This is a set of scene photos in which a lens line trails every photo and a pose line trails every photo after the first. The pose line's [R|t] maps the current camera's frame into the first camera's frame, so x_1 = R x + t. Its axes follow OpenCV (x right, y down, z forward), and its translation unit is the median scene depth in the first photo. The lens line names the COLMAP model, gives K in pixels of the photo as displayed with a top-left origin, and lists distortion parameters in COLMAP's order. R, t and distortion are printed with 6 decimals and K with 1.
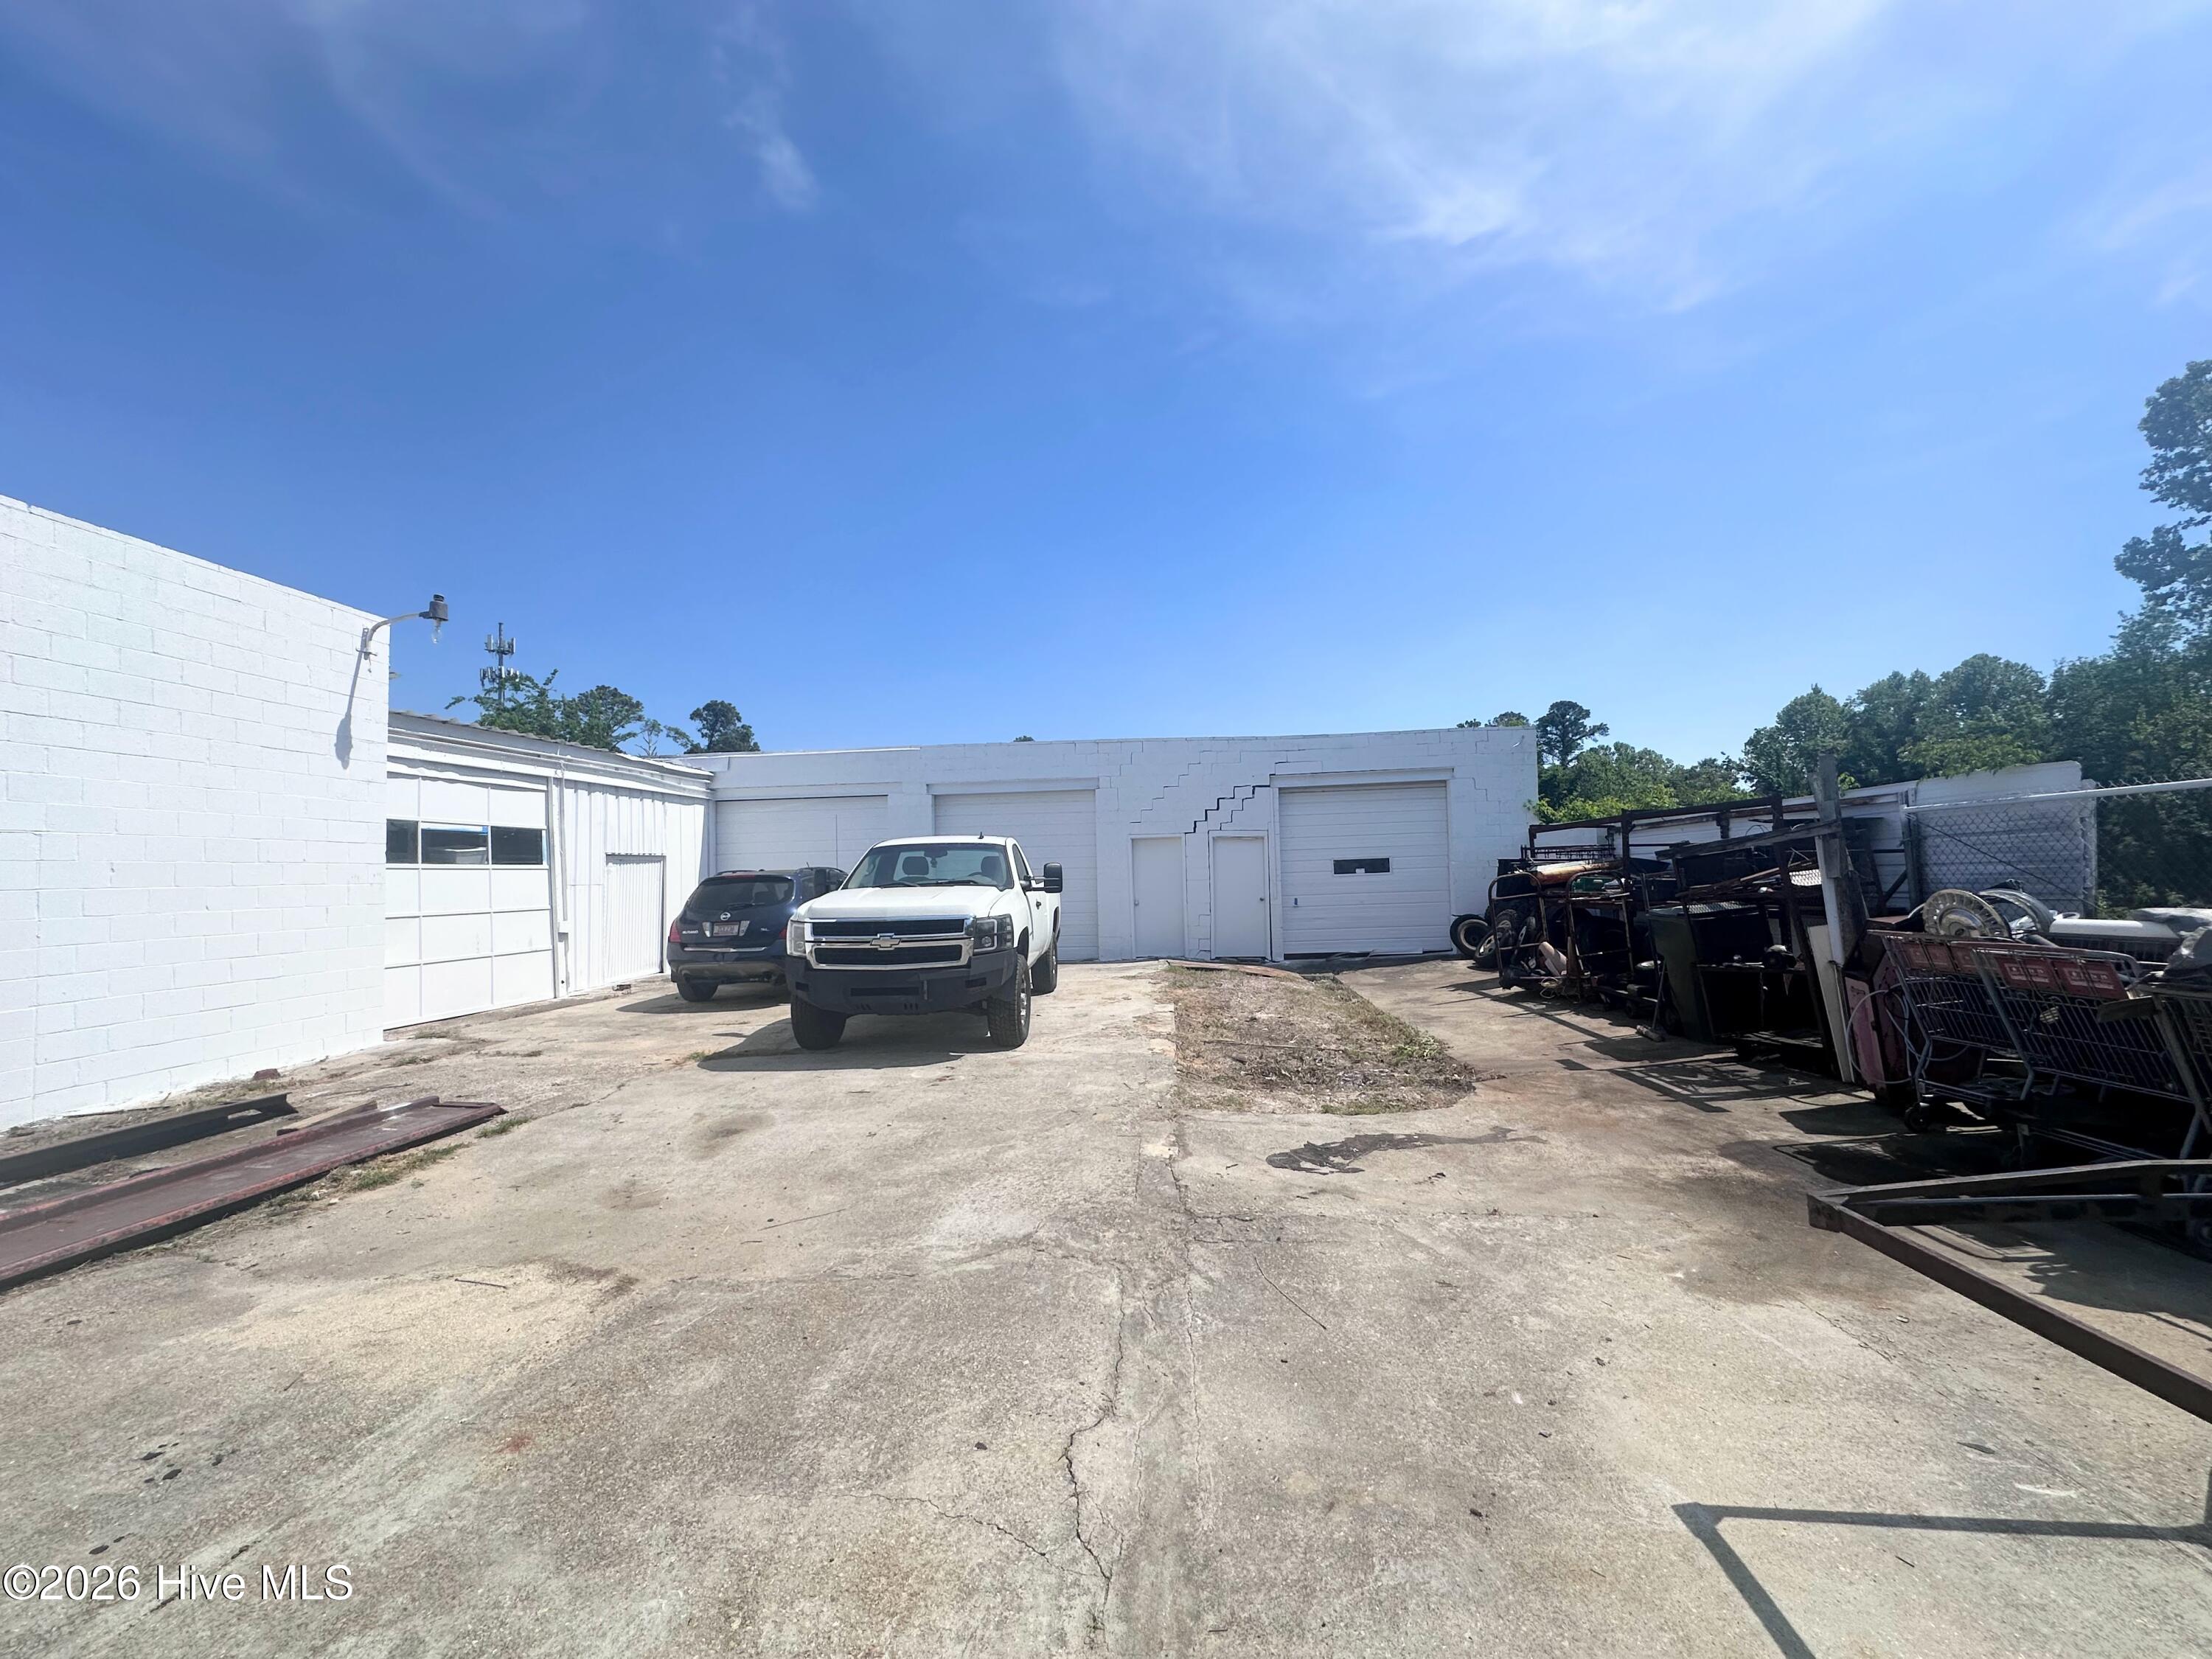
lens RADIAL K [[881.8, 0, 1110.2], [0, 881.8, 817.0], [0, 0, 1]] dist [-0.005721, 0.001415]
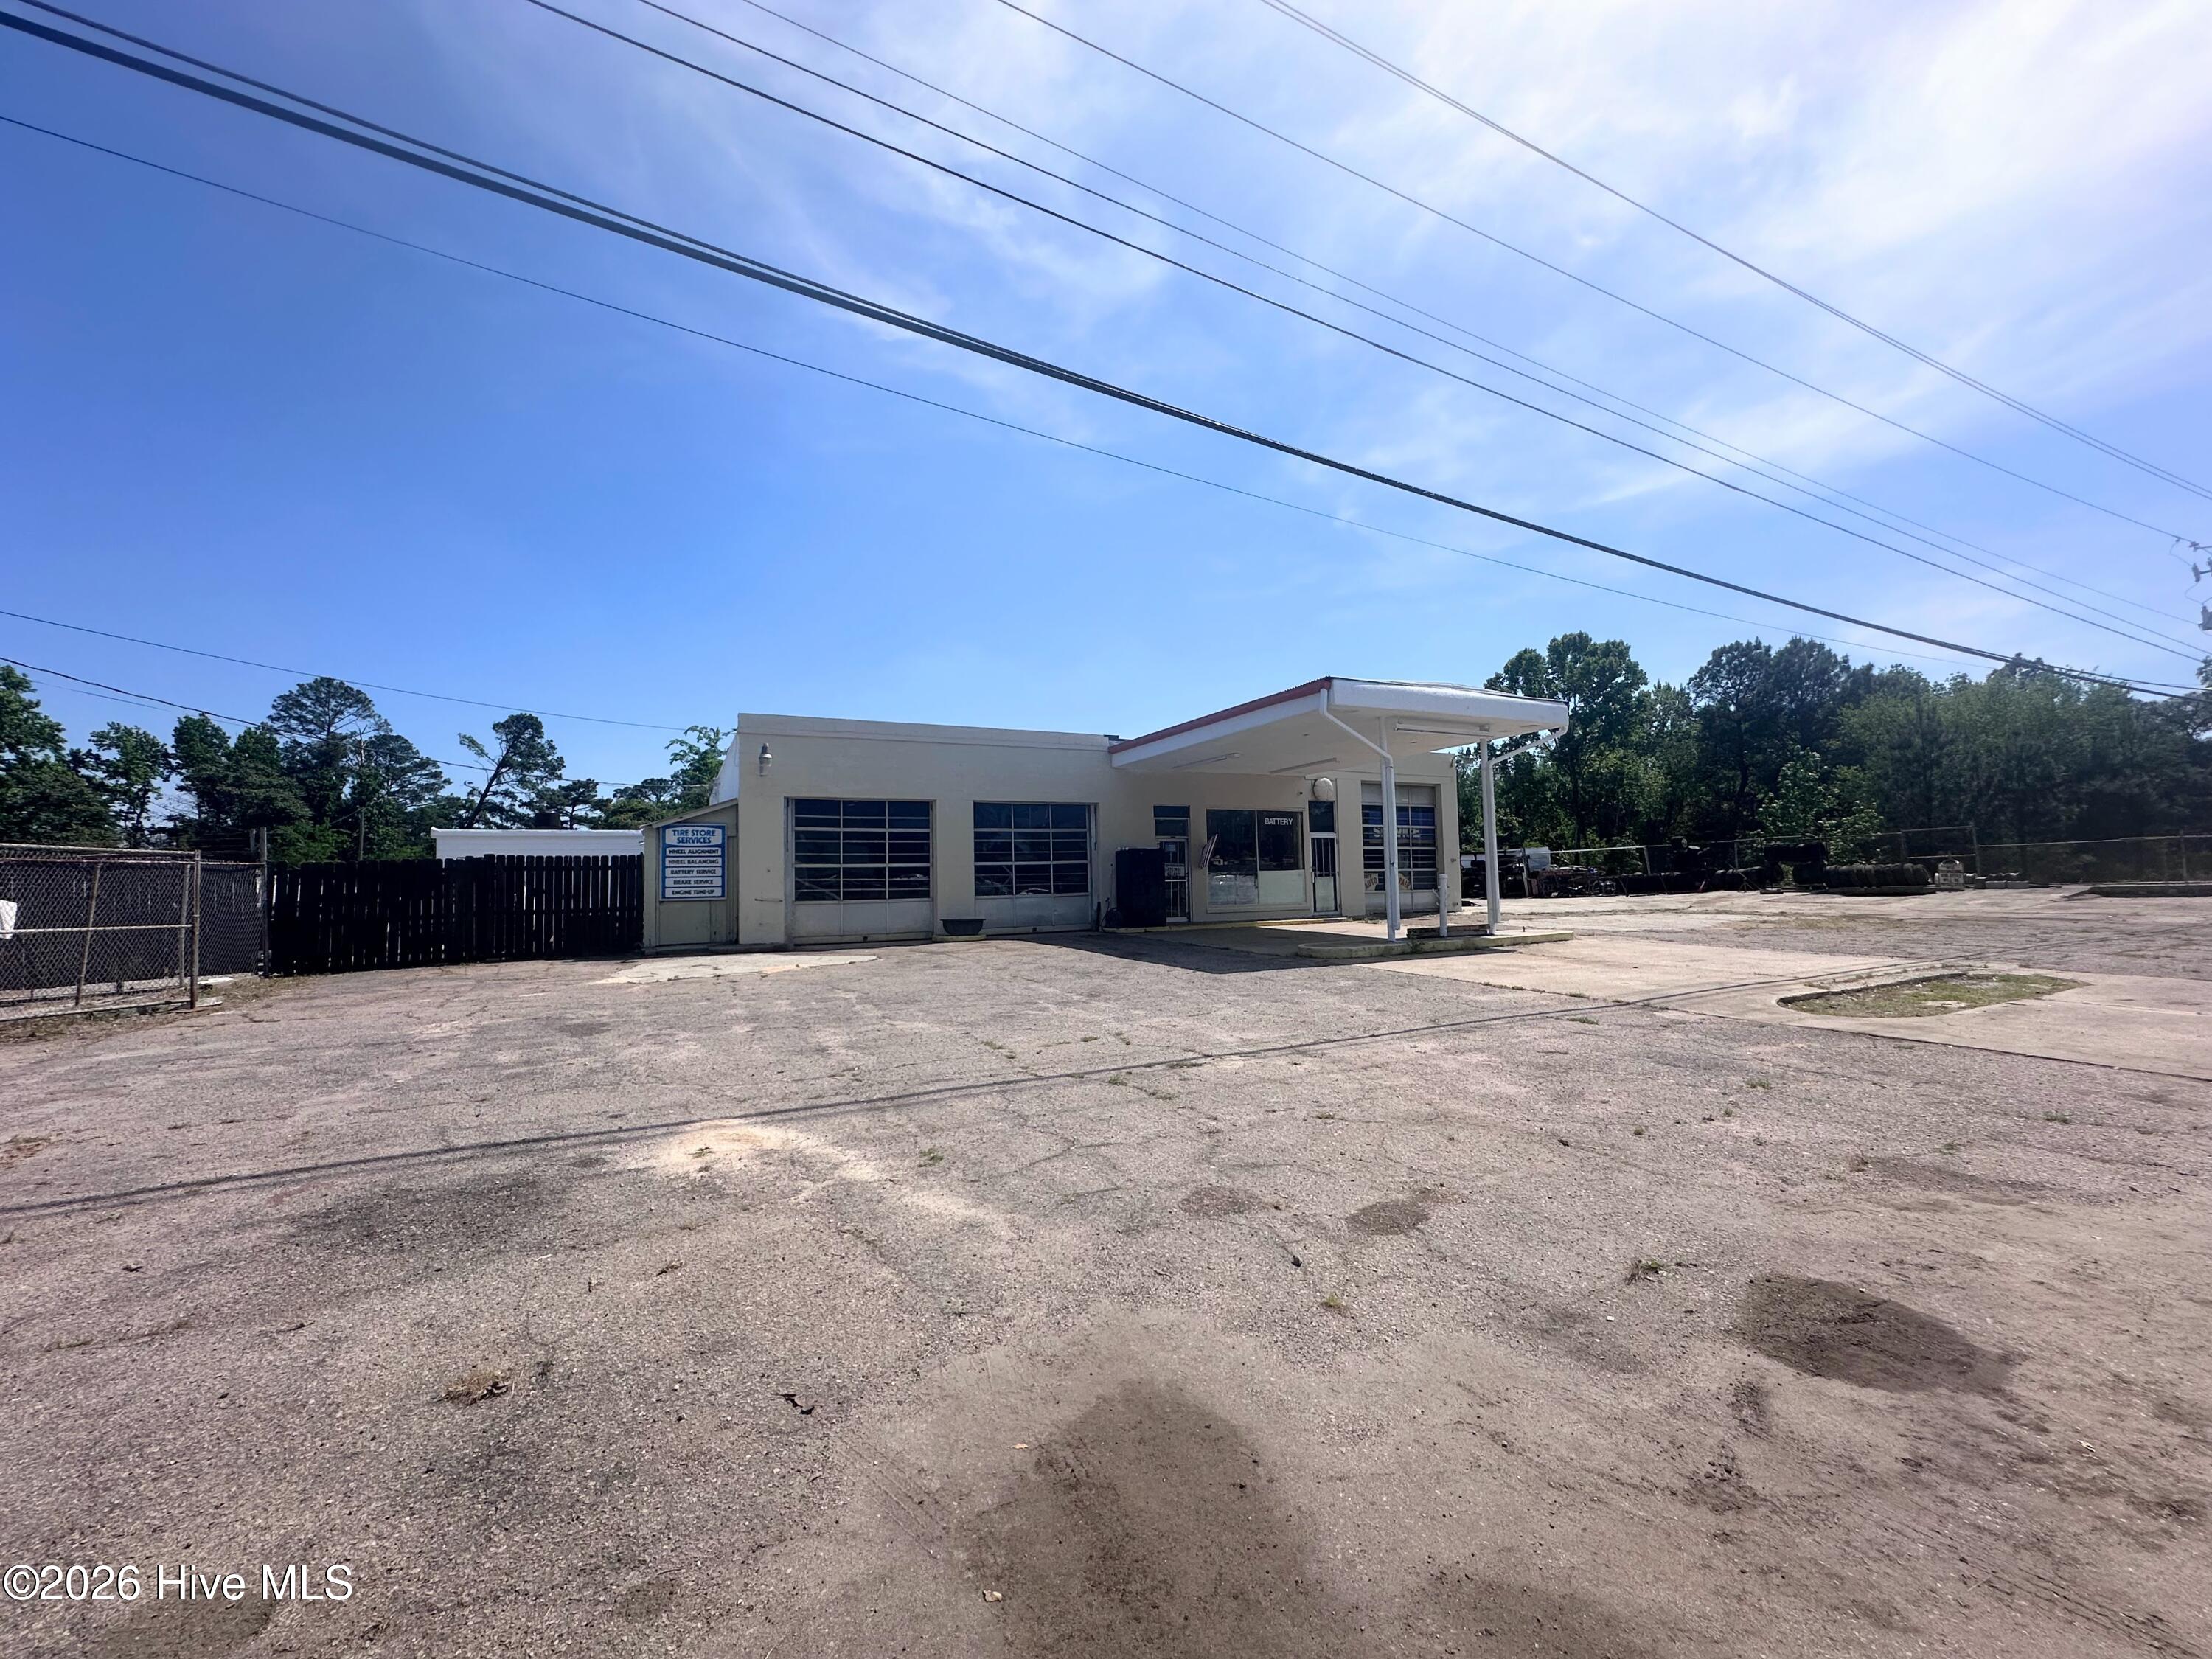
lens RADIAL K [[881.8, 0, 1105.0], [0, 881.8, 844.3], [0, 0, 1]] dist [-0.005721, 0.001415]
pose [[0.858349, 0.027335, 0.512338, -2.387484], [-0.030289, 0.999538, -0.002583, 0.013062], [-0.512171, -0.013301, 0.858780, -1.374578]]
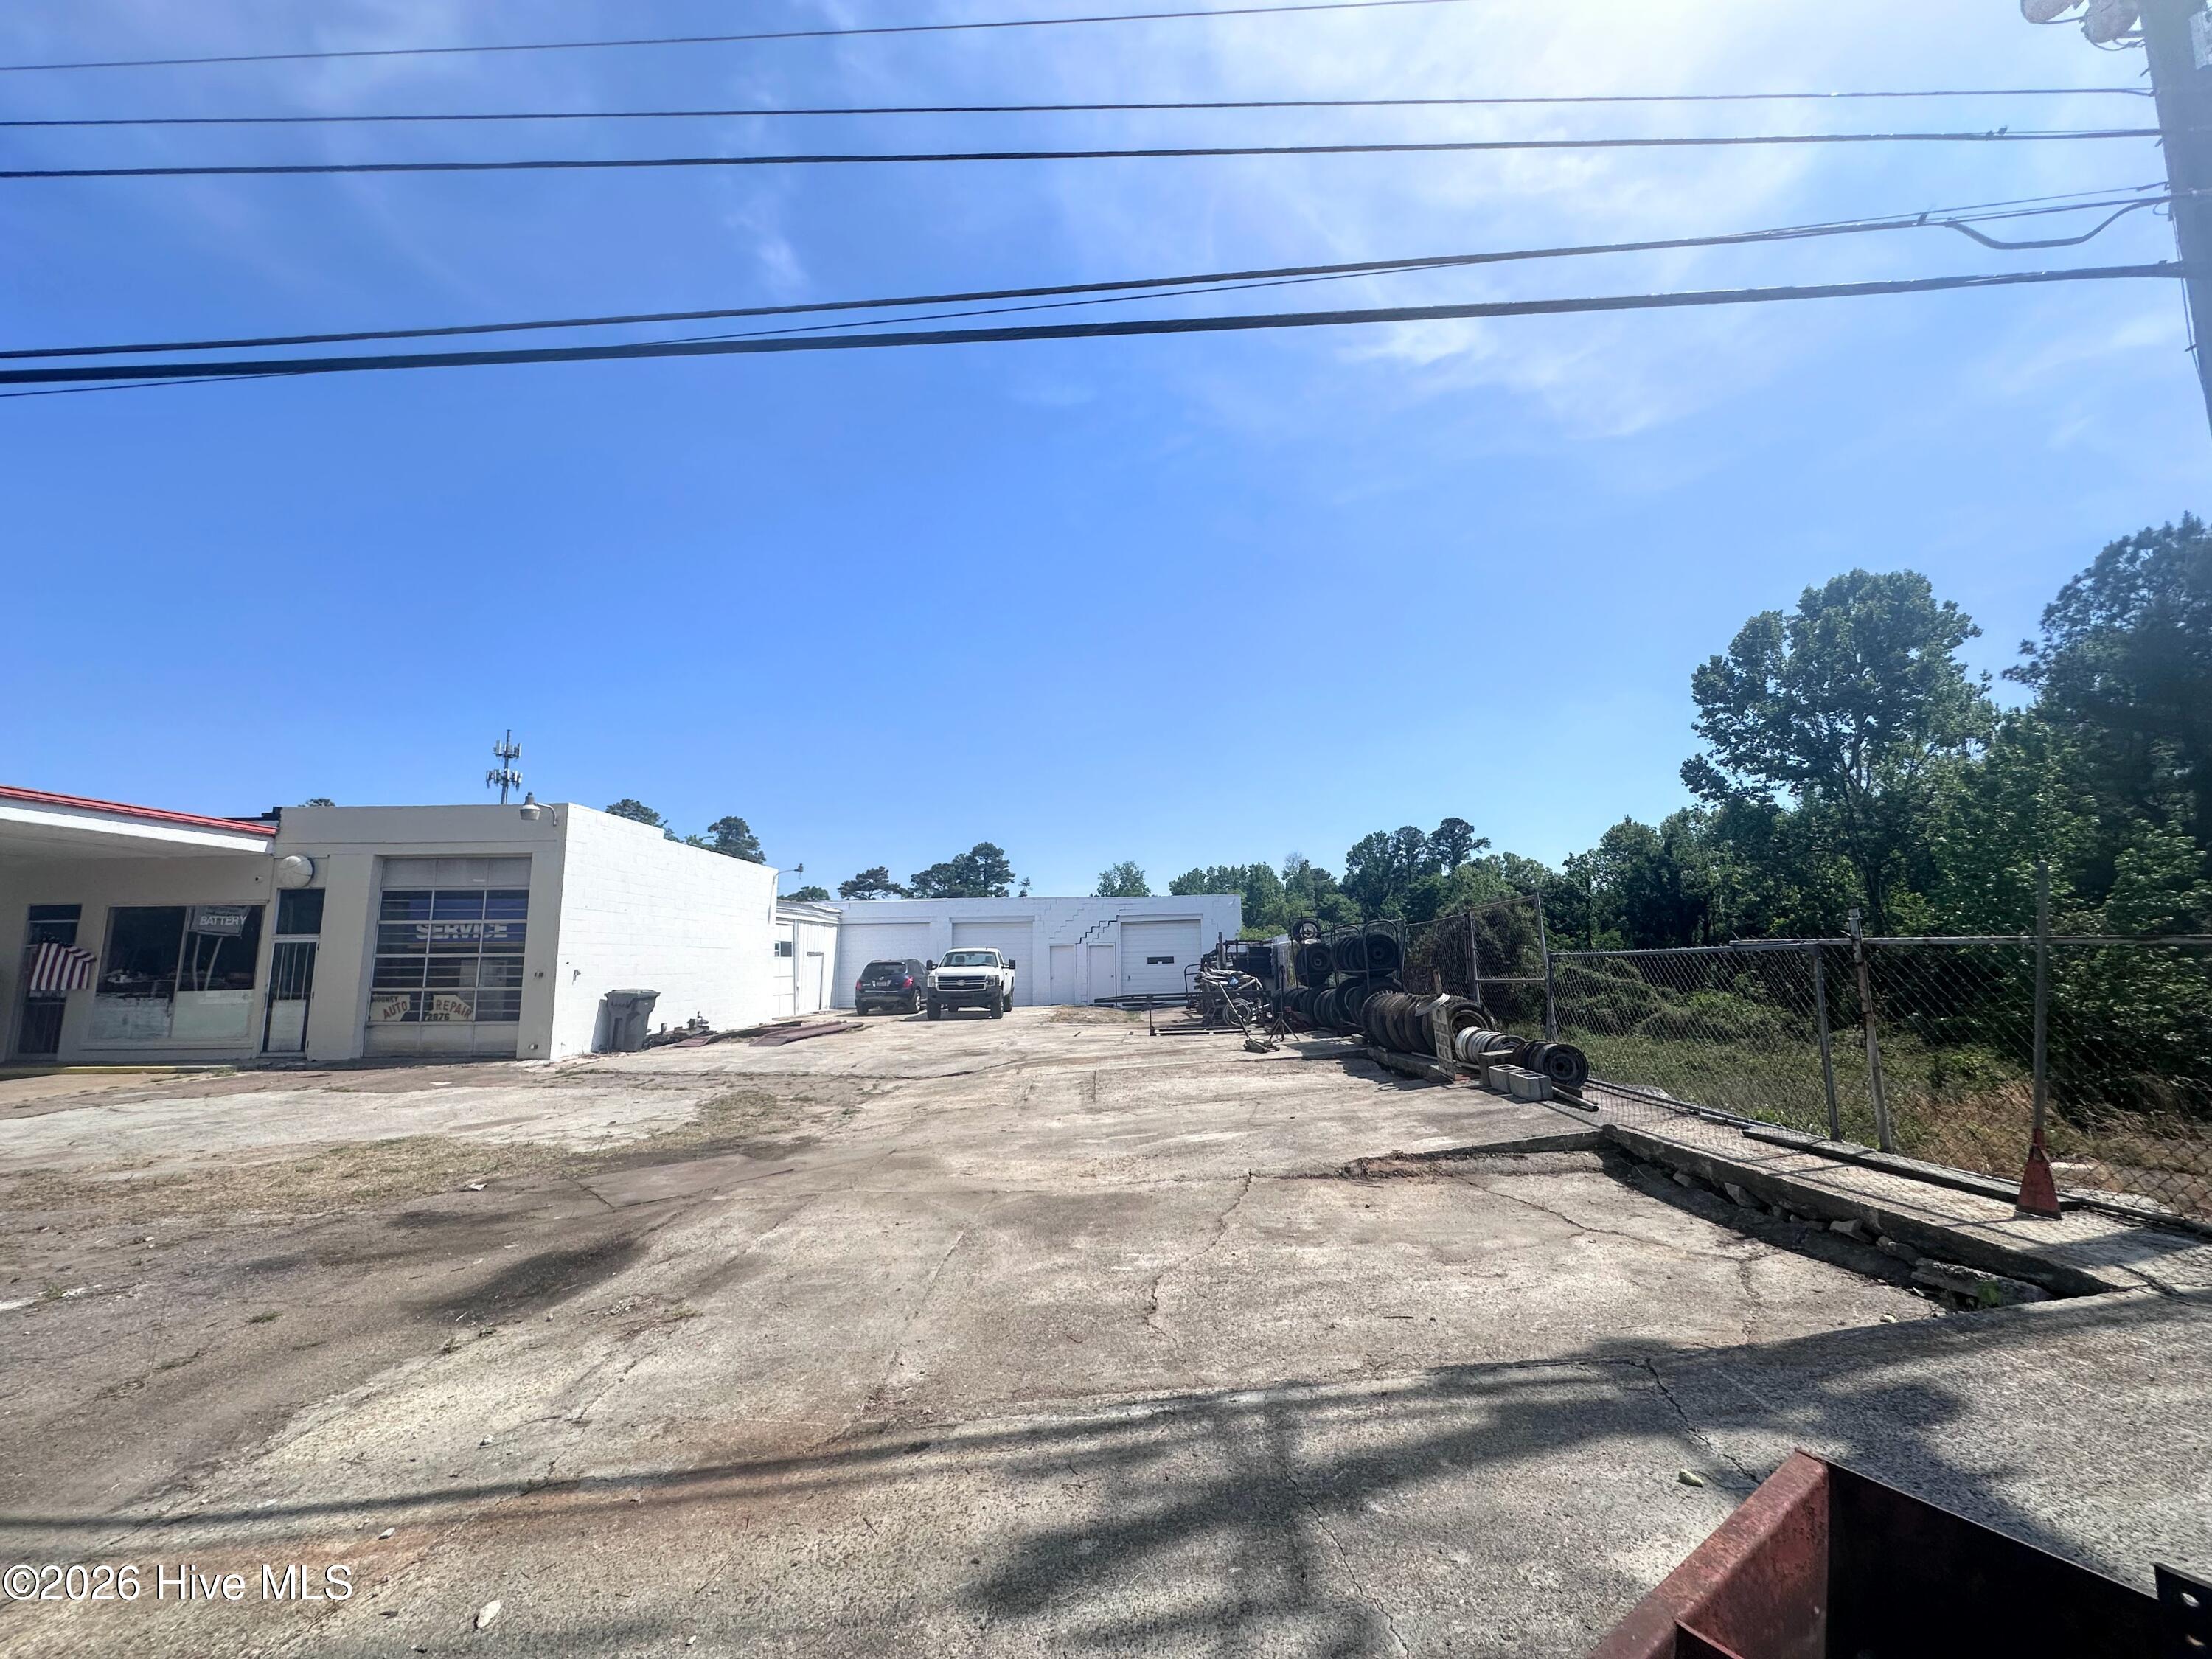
lens RADIAL K [[881.8, 0, 1107.3], [0, 881.8, 828.7], [0, 0, 1]] dist [-0.005721, 0.001415]
pose [[0.998893, 0.015080, 0.044553, 0.077098], [-0.011044, 0.995926, -0.089494, -0.082013], [-0.045721, 0.088903, 0.994990, -1.343790]]
